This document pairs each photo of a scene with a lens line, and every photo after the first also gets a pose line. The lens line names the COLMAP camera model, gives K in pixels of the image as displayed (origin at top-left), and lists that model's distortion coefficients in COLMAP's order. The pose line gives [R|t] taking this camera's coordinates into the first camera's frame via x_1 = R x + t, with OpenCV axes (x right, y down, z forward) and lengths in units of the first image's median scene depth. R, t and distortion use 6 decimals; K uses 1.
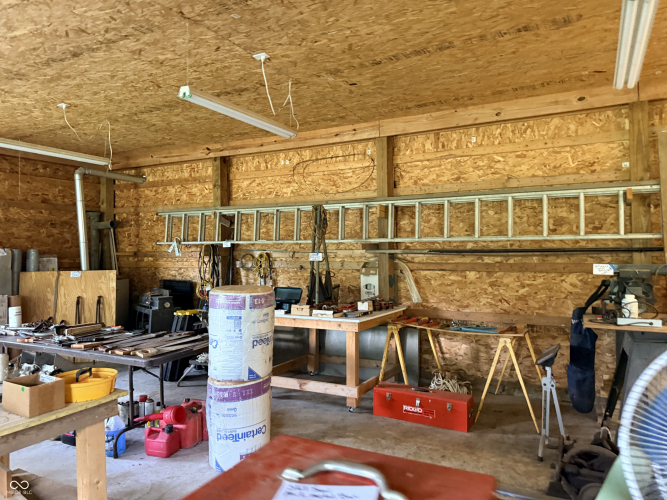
lens RADIAL K [[470.9, 0, 334.1], [0, 470.9, 249.8], [0, 0, 1]] dist [0.009754, -0.014115]
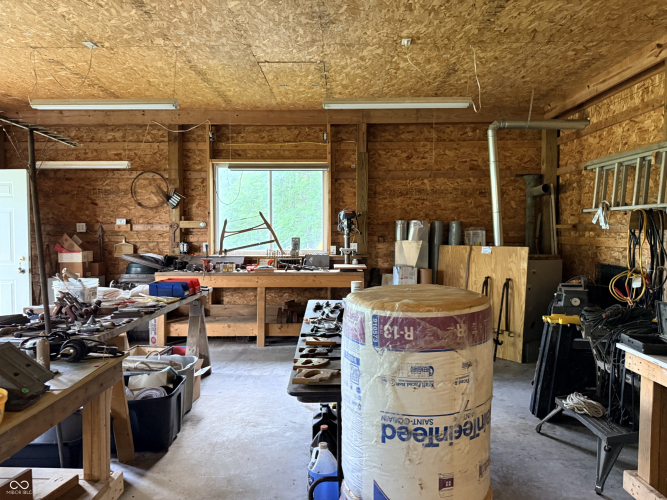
lens RADIAL K [[470.9, 0, 331.9], [0, 470.9, 249.6], [0, 0, 1]] dist [0.009754, -0.014115]
pose [[0.448302, 0.044146, -0.892791, 0.082051], [0.000147, 0.998776, 0.049460, 0.009013], [0.893882, -0.022304, 0.447747, 0.370522]]
